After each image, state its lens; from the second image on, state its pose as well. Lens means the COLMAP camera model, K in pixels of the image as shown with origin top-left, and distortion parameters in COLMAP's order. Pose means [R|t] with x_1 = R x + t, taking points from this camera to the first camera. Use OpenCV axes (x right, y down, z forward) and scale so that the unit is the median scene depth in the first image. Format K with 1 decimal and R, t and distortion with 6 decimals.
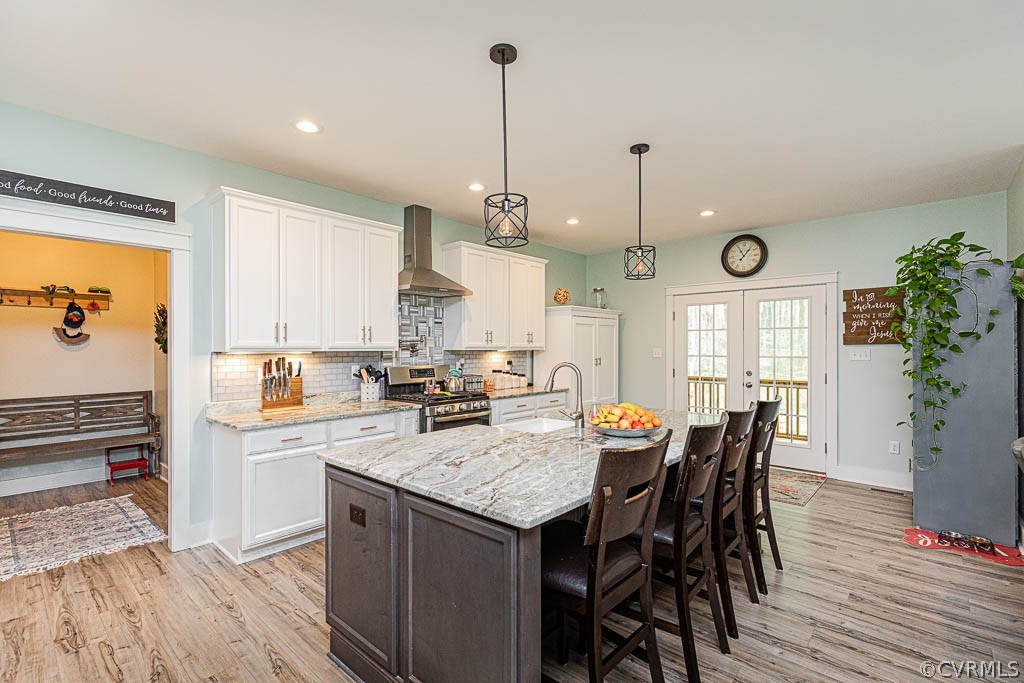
lens RADIAL K [[462.1, 0, 512.5], [0, 462.1, 346.8], [0, 0, 1]] dist [0.005846, -0.000608]
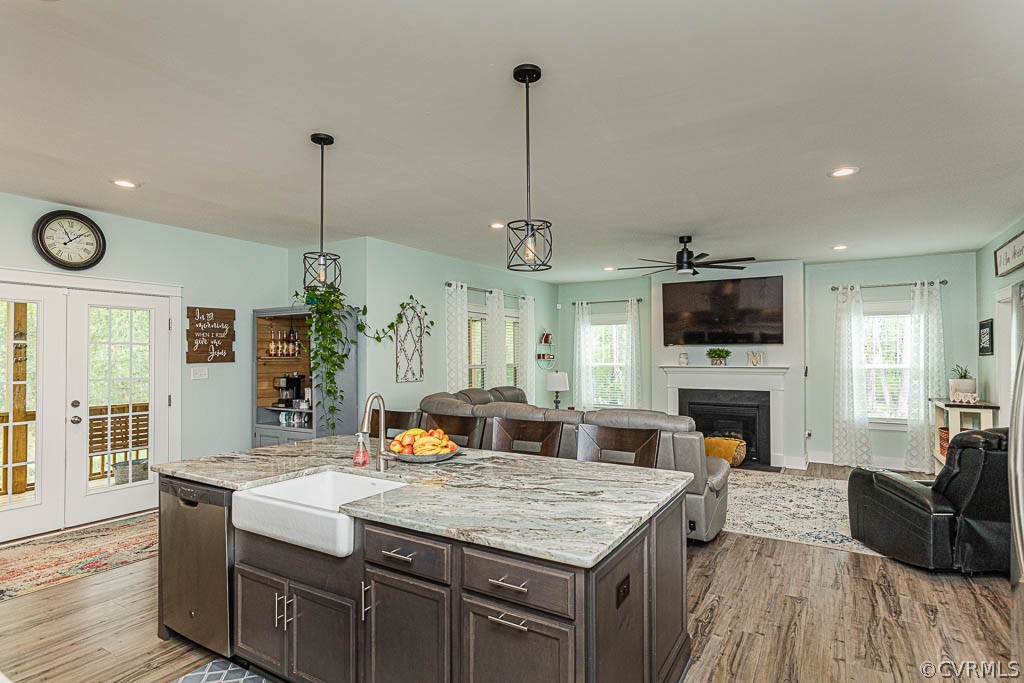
lens RADIAL K [[528.6, 0, 513.2], [0, 528.6, 348.2], [0, 0, 1]] dist [-0.002448, -0.000196]
pose [[-0.180365, 0.015522, 0.983477, -0.522669], [0.002854, 0.999880, -0.015257, -0.018879], [-0.983596, 0.000055, -0.180387, 0.584692]]
